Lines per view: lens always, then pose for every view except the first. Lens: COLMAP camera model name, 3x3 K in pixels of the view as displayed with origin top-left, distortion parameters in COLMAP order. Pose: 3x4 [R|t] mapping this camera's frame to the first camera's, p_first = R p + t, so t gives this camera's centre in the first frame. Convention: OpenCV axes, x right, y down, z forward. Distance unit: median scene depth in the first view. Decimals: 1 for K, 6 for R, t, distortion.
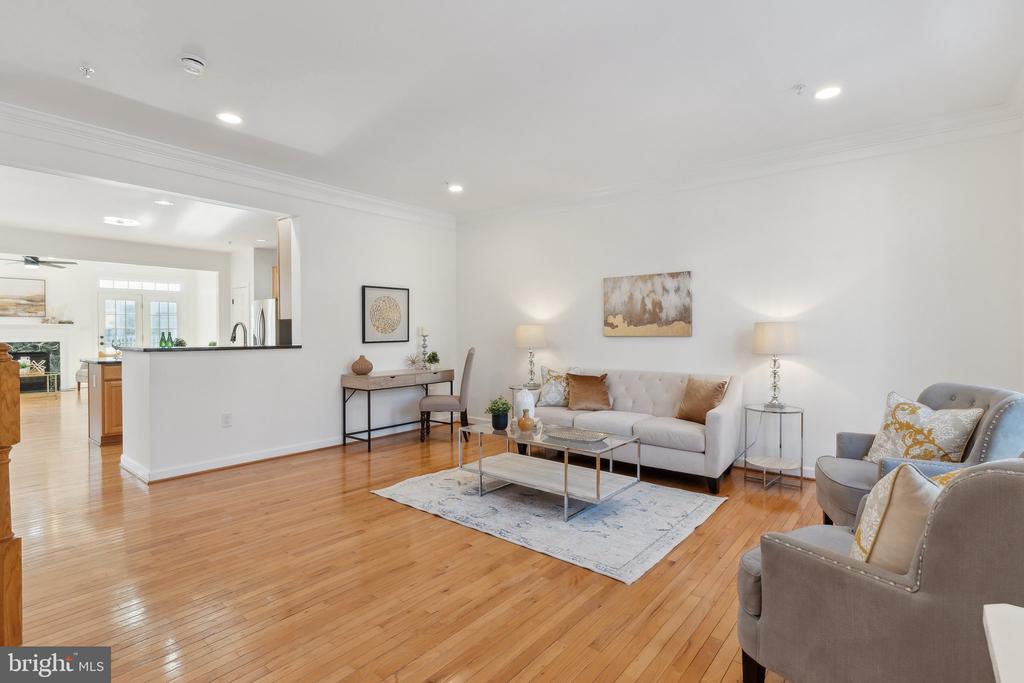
lens RADIAL K [[502.8, 0, 511.8], [0, 502.8, 338.2], [0, 0, 1]] dist [-0.000954, -0.002194]
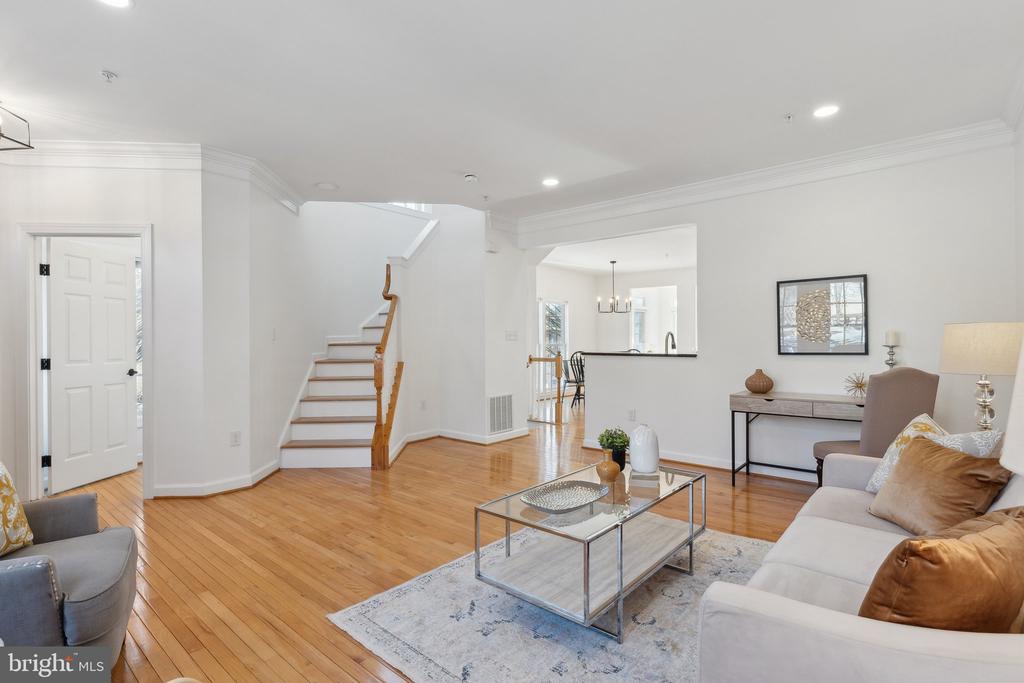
lens RADIAL K [[502.8, 0, 510.8], [0, 502.8, 342.6], [0, 0, 1]] dist [-0.000954, -0.002194]
pose [[-0.040621, 0.003313, -0.999169, 0.316024], [-0.010153, 0.999942, 0.003729, -0.004824], [0.999123, 0.010296, -0.040585, 0.380306]]
